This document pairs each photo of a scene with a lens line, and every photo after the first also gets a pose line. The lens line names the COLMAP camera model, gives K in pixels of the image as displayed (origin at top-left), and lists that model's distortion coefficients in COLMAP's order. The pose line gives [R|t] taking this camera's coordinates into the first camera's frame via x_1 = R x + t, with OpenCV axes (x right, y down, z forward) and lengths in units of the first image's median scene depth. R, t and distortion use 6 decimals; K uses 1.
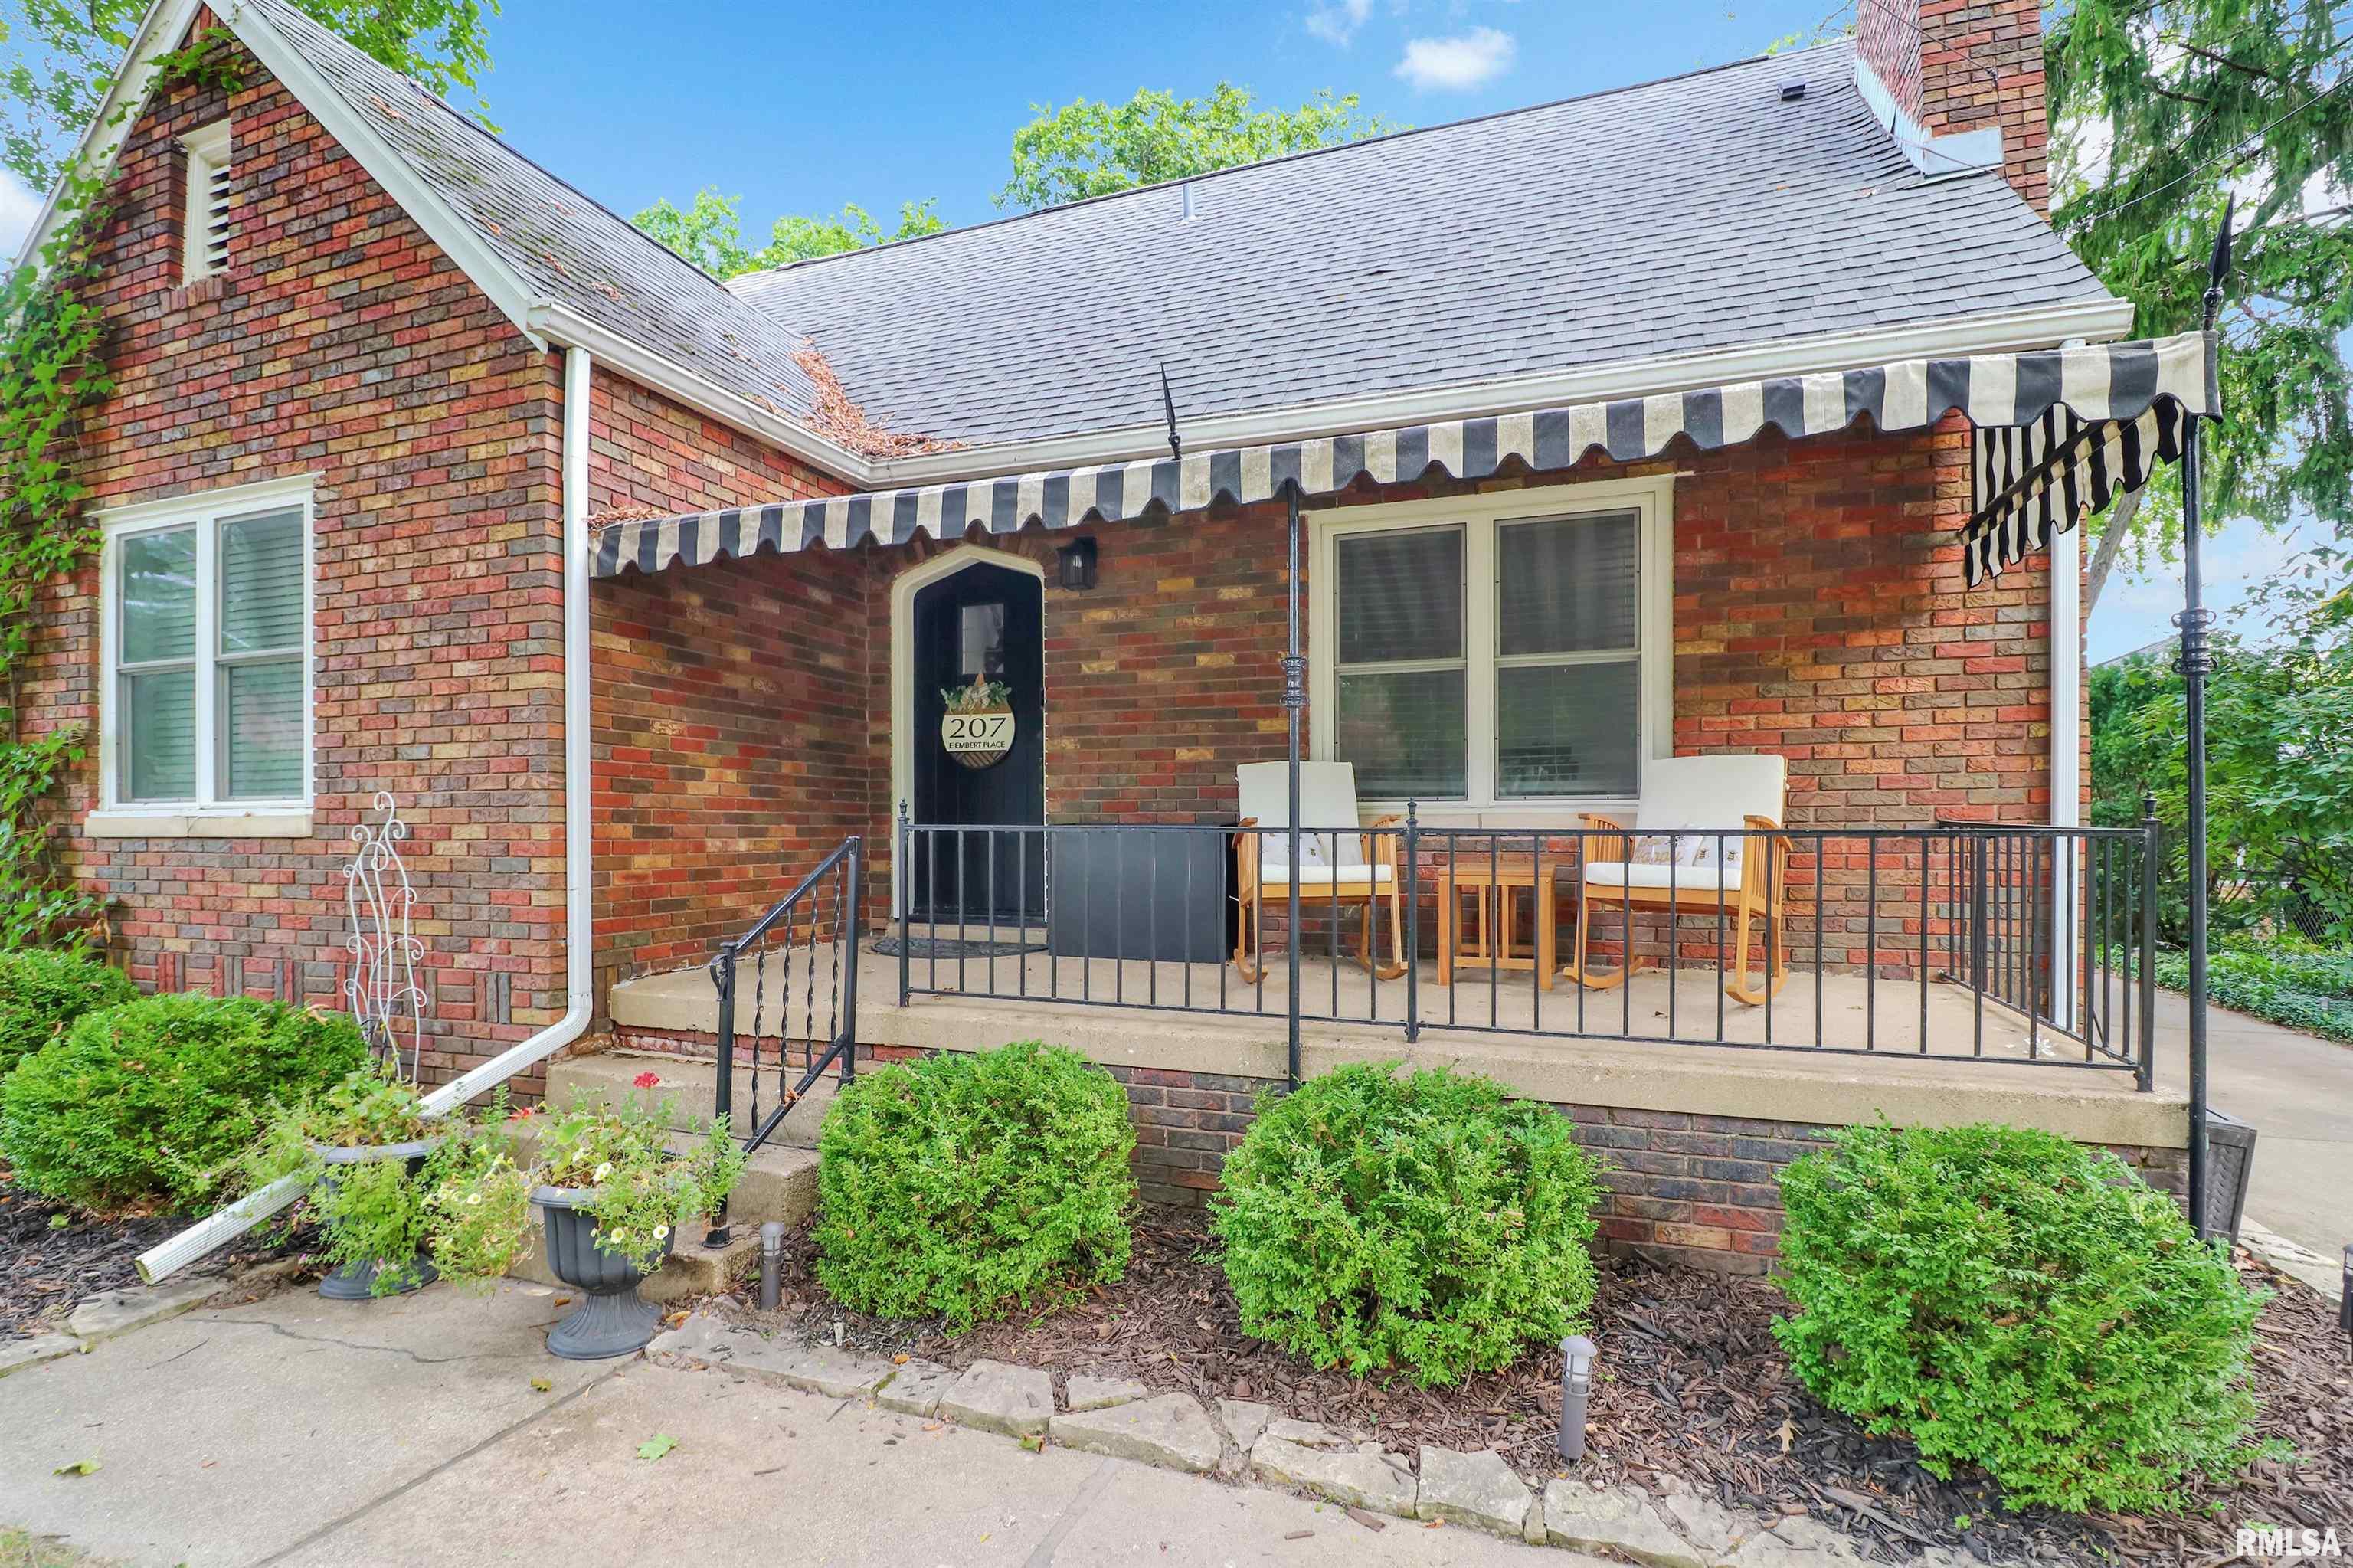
lens RADIAL K [[1137.9, 0, 1174.2], [0, 1137.9, 801.9], [0, 0, 1]] dist [0.001569, -0.013937]
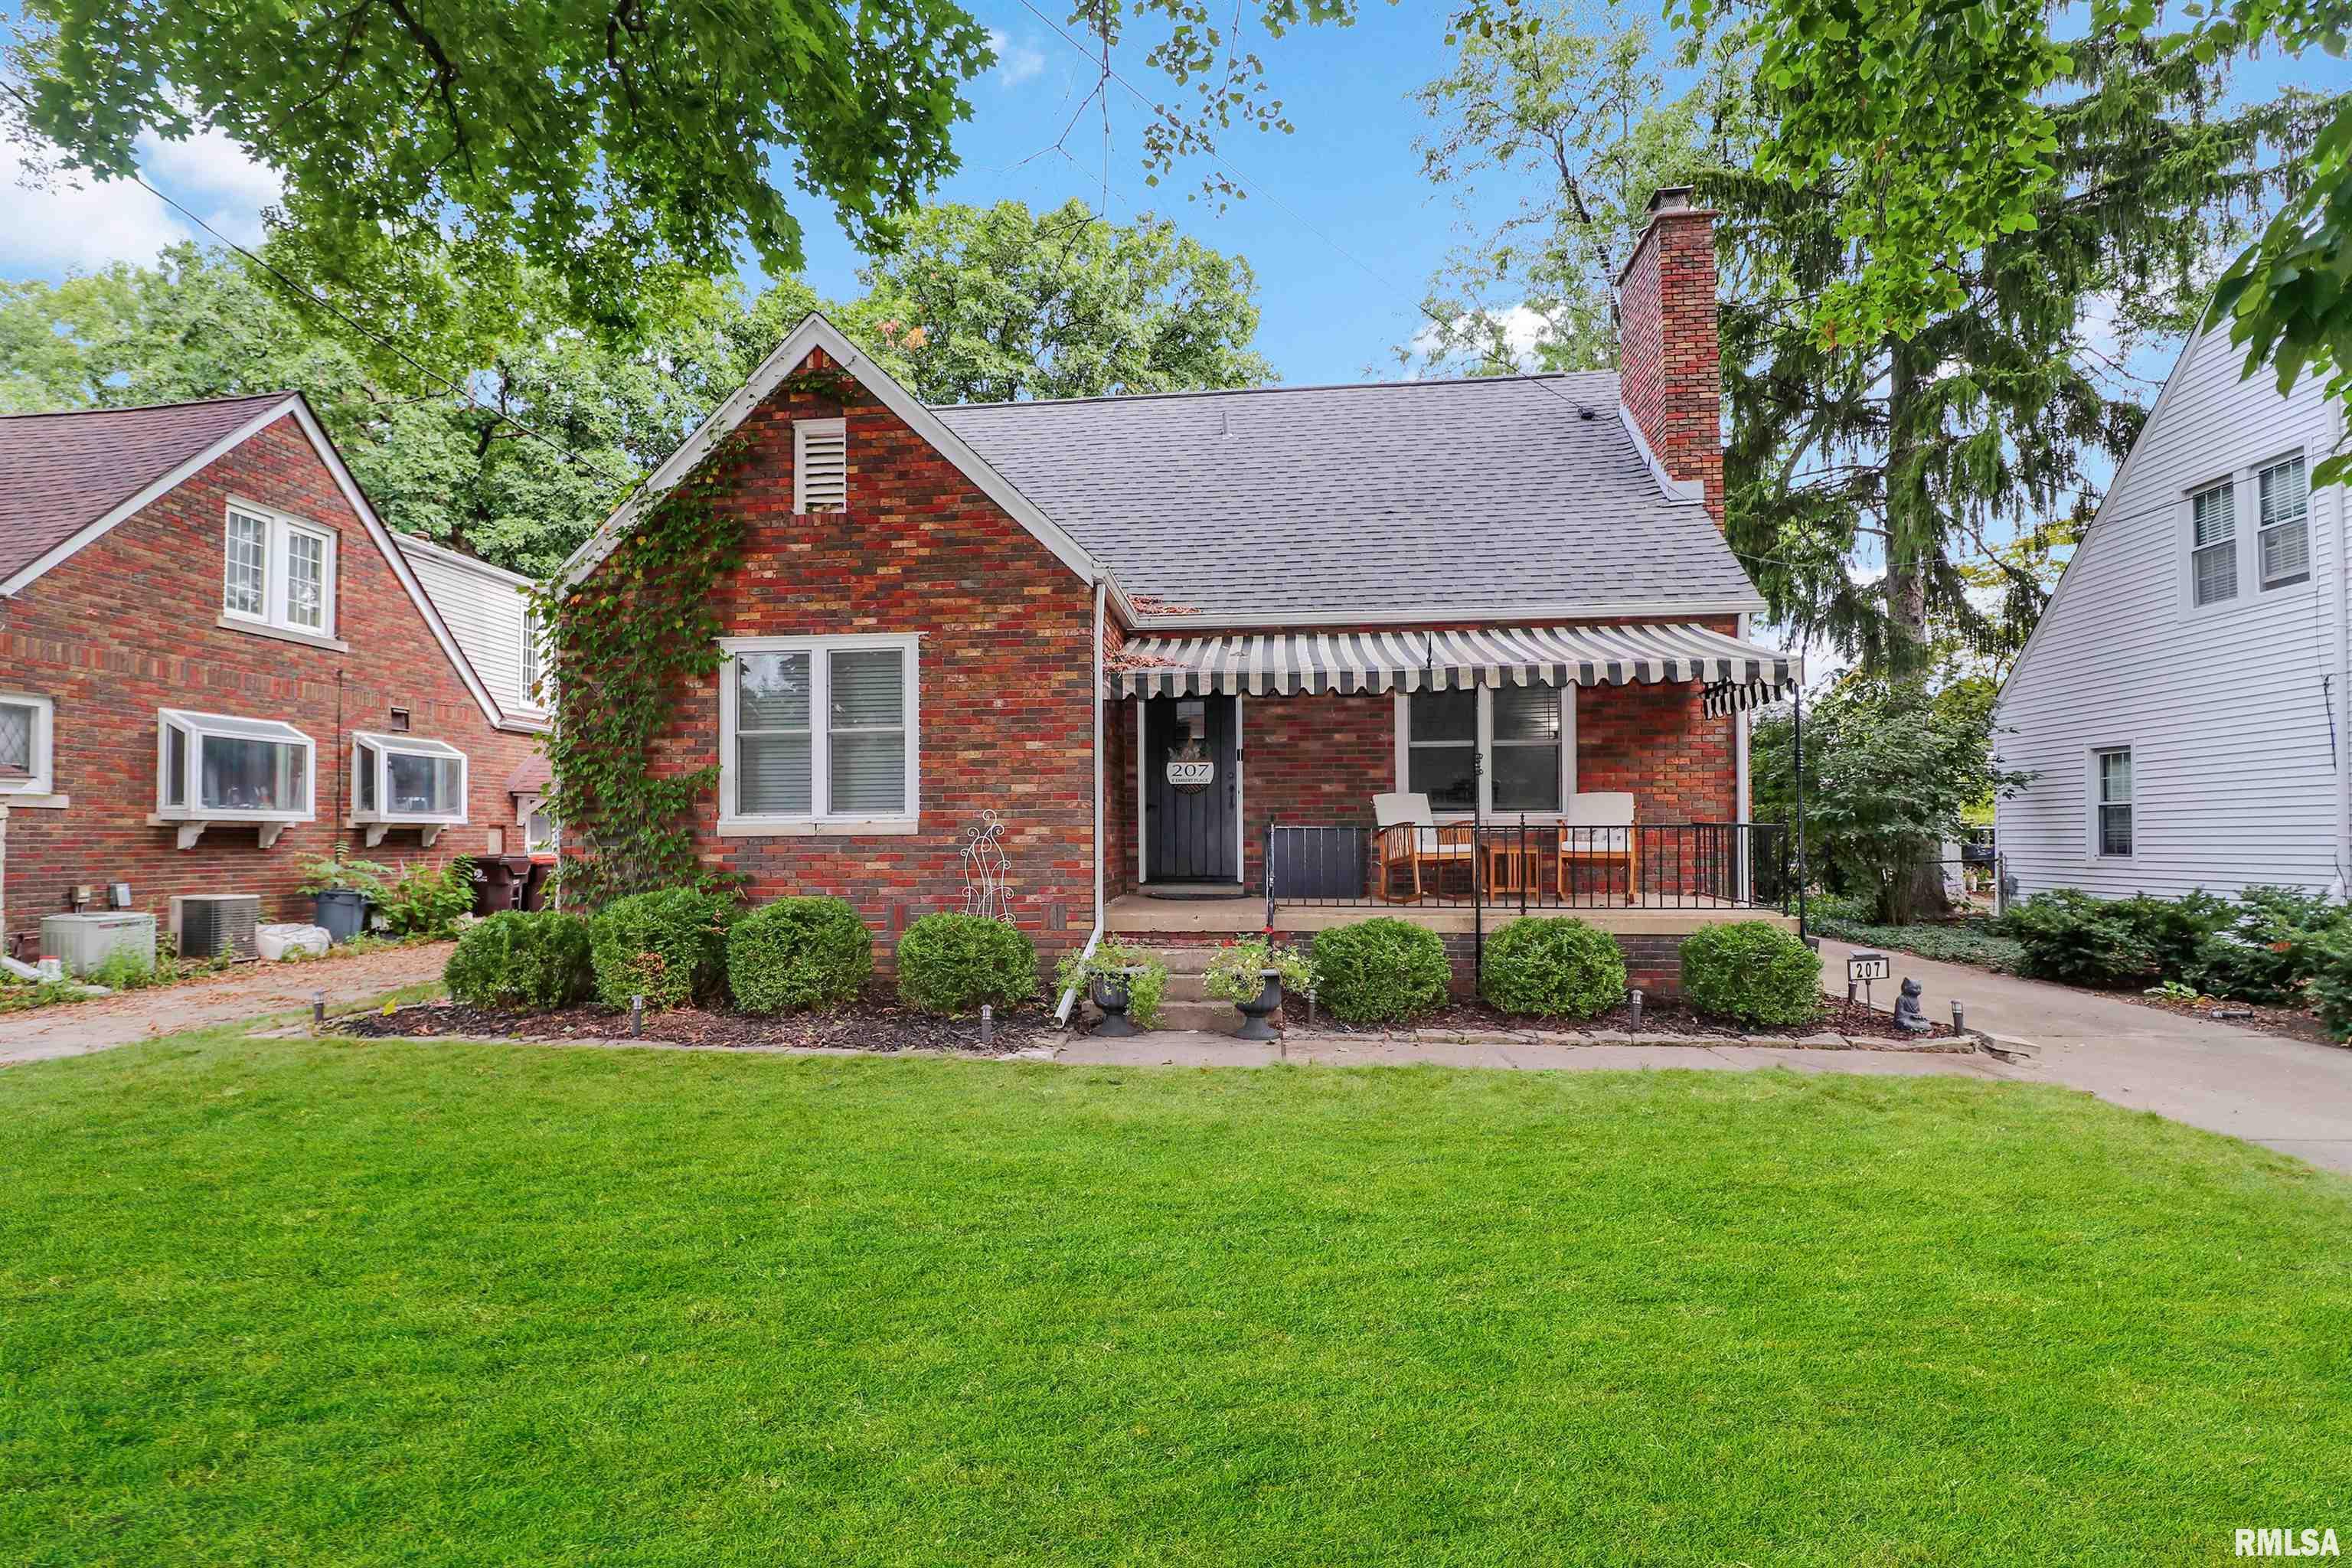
lens RADIAL K [[1105.0, 0, 1176.0], [0, 1105.0, 784.0], [0, 0, 1]] dist [0.000470, -0.012611]
pose [[0.968422, 0.005257, 0.249260, -0.793673], [0.000526, 0.999732, -0.023127, -0.008178], [-0.249315, 0.022528, 0.968160, -0.790425]]
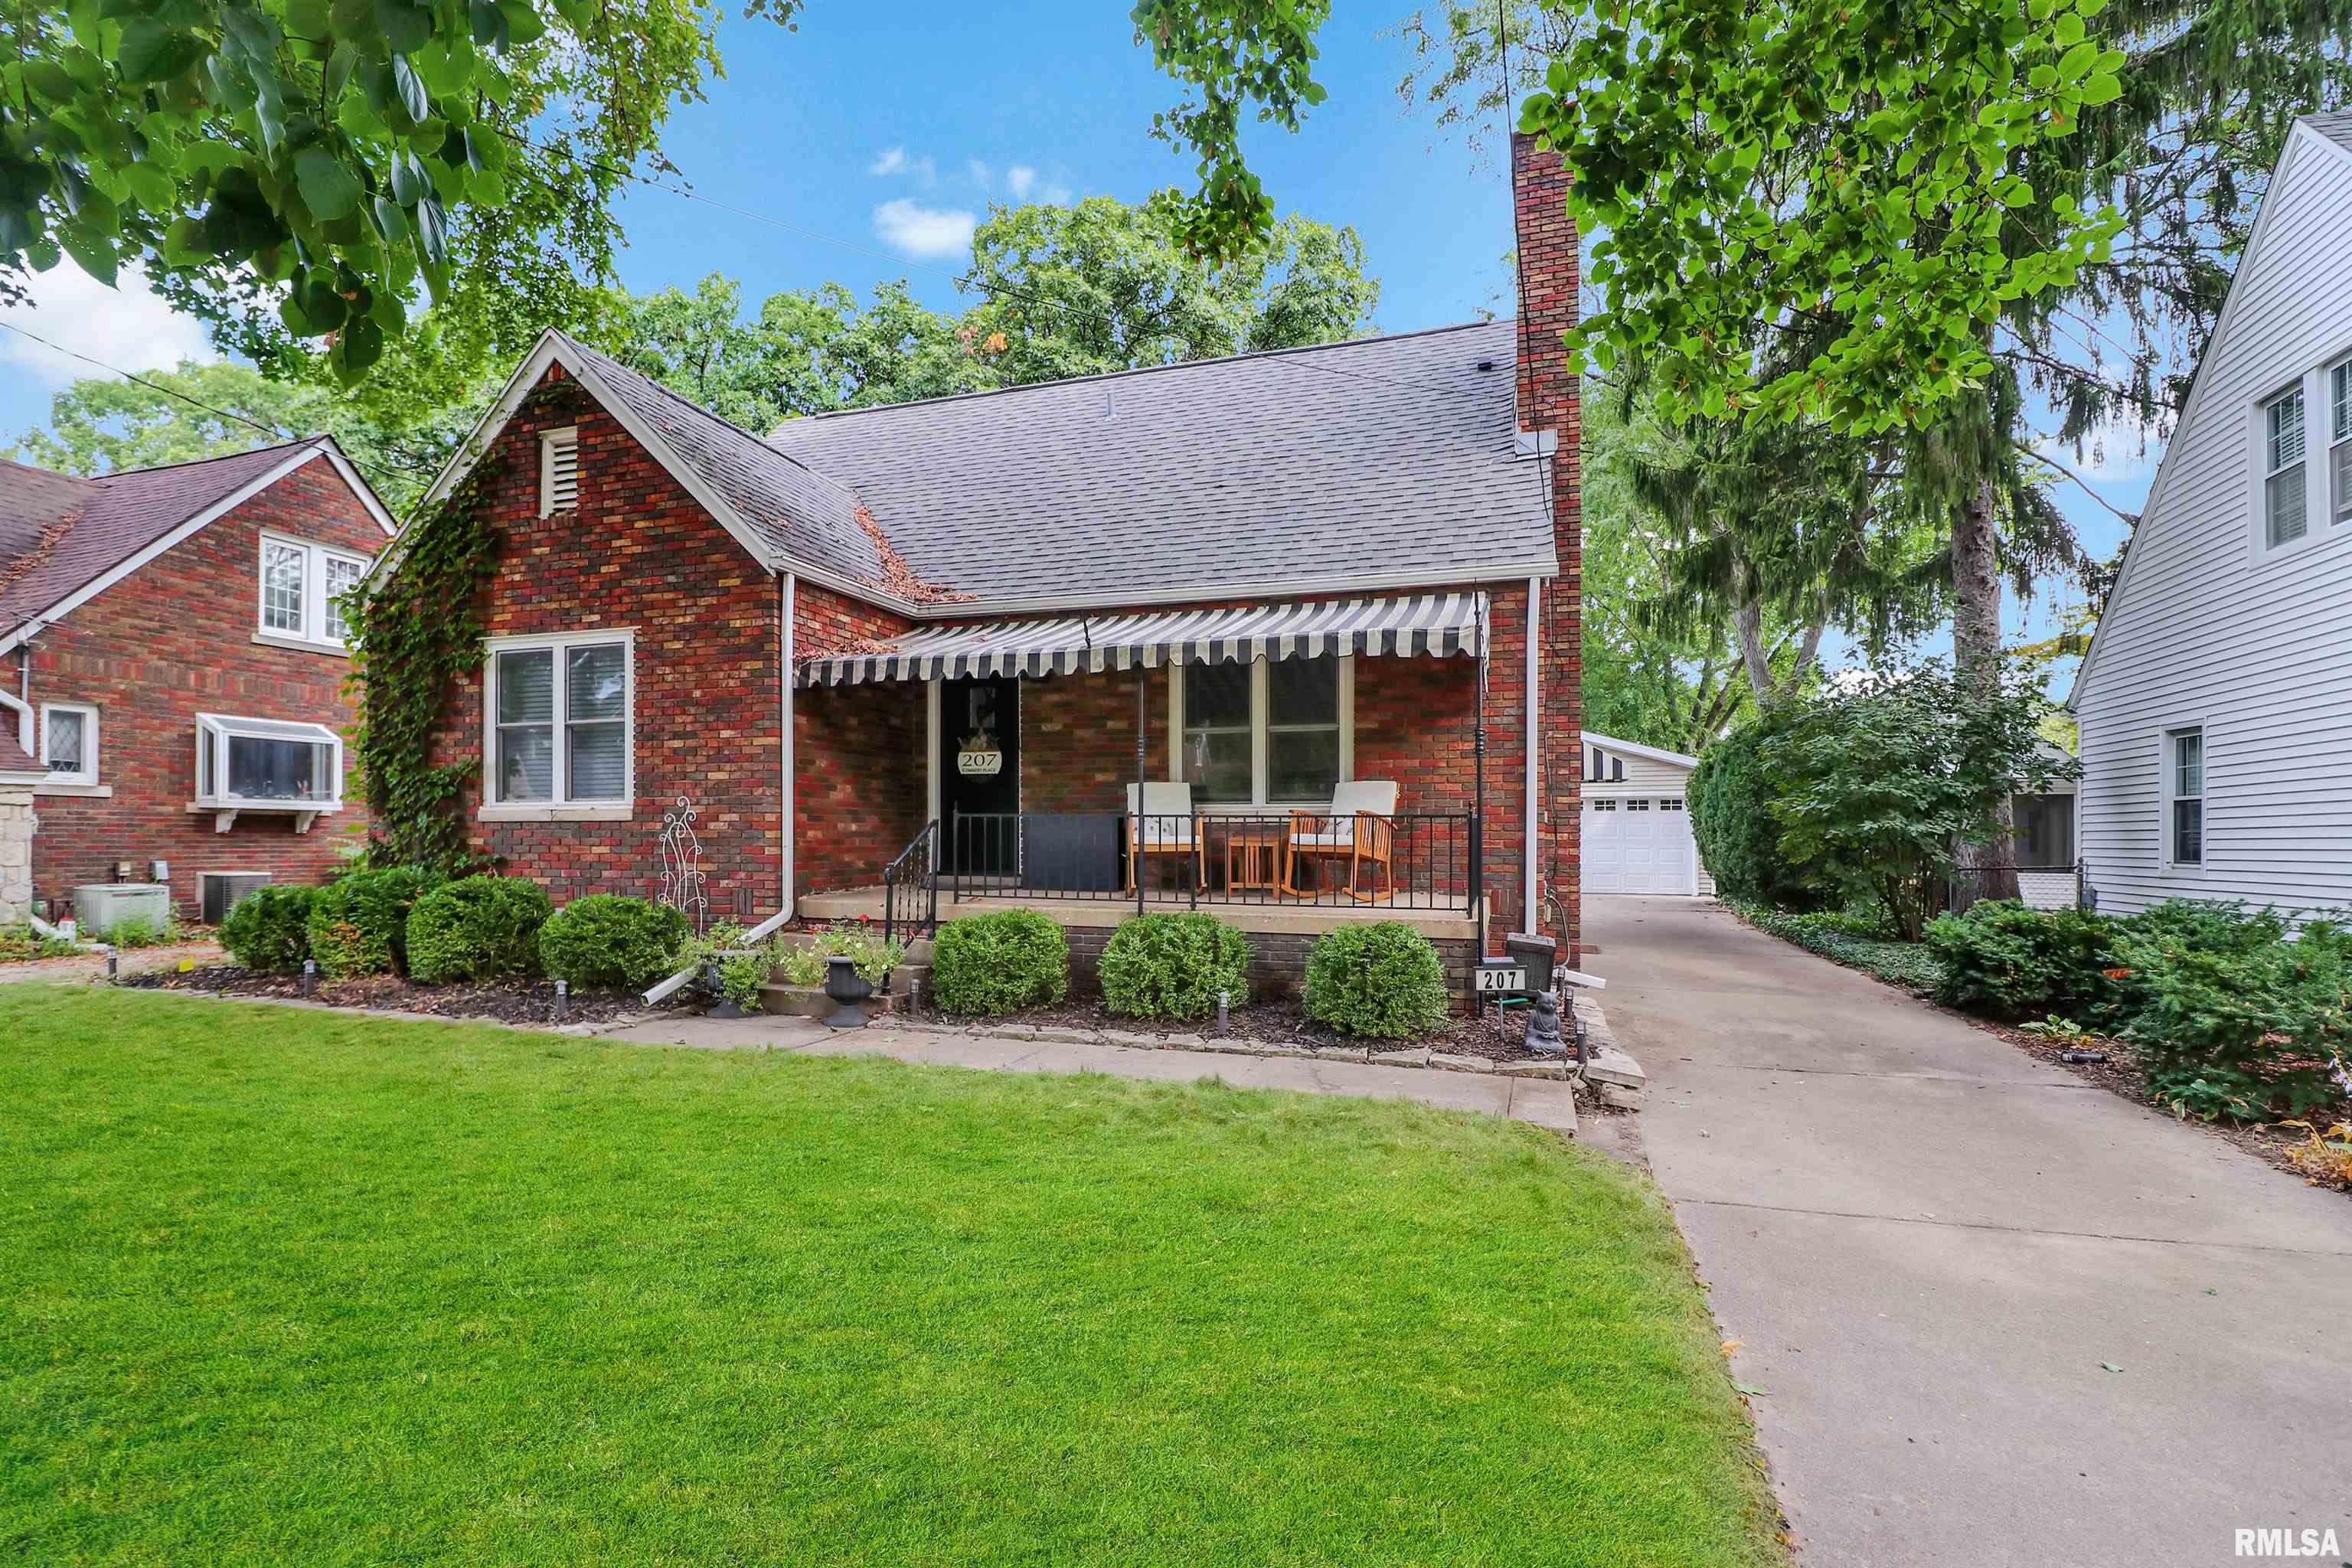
lens RADIAL K [[1116.8, 0, 1160.7], [0, 1116.8, 802.9], [0, 0, 1]] dist [0.001052, -0.012301]
pose [[0.999296, 0.003970, 0.037300, 0.045773], [-0.003747, 0.999975, -0.006040, 0.009669], [-0.037323, 0.005896, 0.999286, -0.875383]]
